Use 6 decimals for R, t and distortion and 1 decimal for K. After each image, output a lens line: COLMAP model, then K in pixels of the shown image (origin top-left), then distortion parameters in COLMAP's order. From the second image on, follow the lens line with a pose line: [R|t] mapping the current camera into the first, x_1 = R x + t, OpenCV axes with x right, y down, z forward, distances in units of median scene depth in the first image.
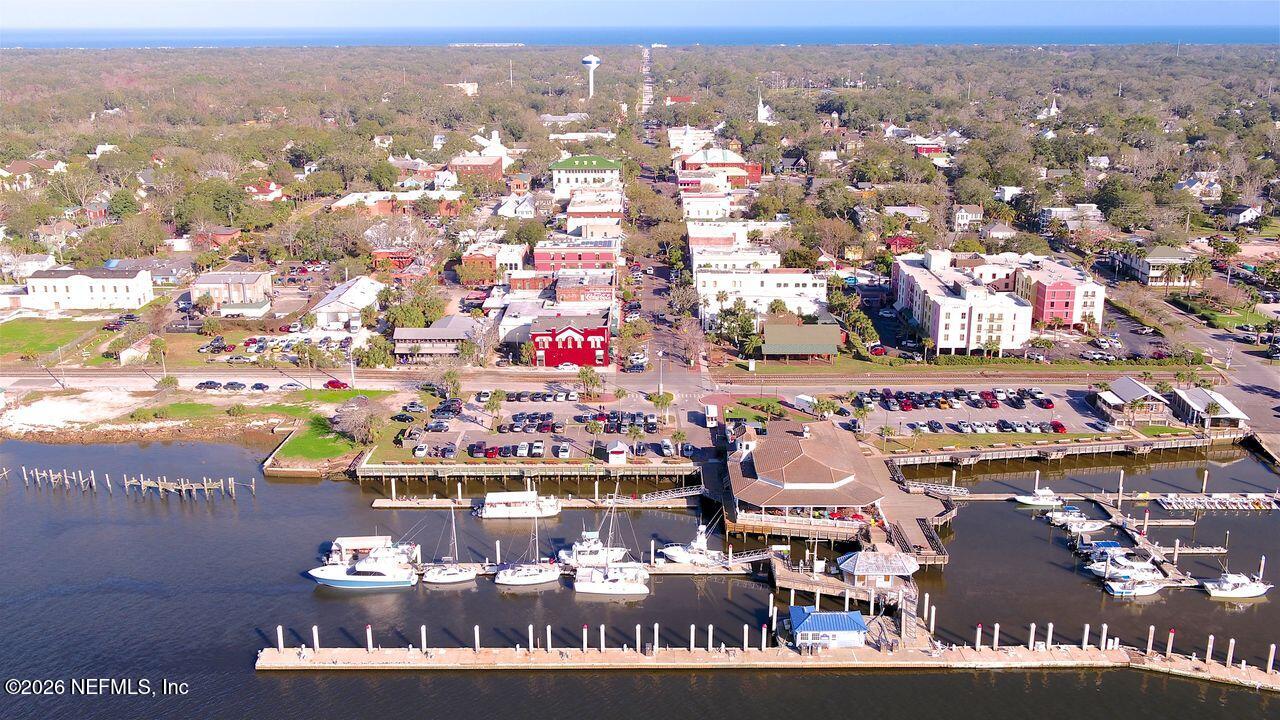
lens RADIAL K [[1058.4, 0, 640.0], [0, 1058.4, 360.0], [0, 0, 1]] dist [-0.002397, 0.000549]
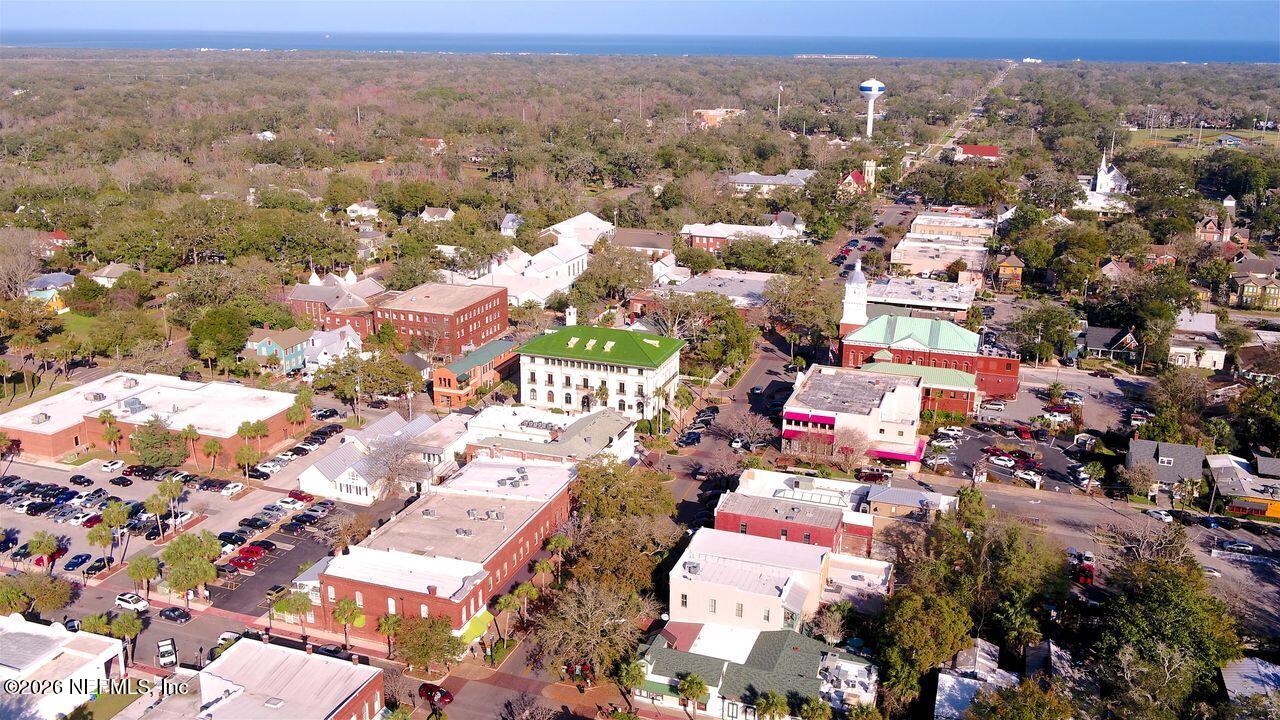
lens RADIAL K [[1058.4, 0, 640.0], [0, 1058.4, 360.0], [0, 0, 1]] dist [-0.002397, 0.000549]
pose [[0.944506, 0.106997, -0.310580, 0.066580], [-0.109526, 0.993940, 0.009342, -0.111745], [0.309698, 0.025193, 0.950501, 0.343584]]
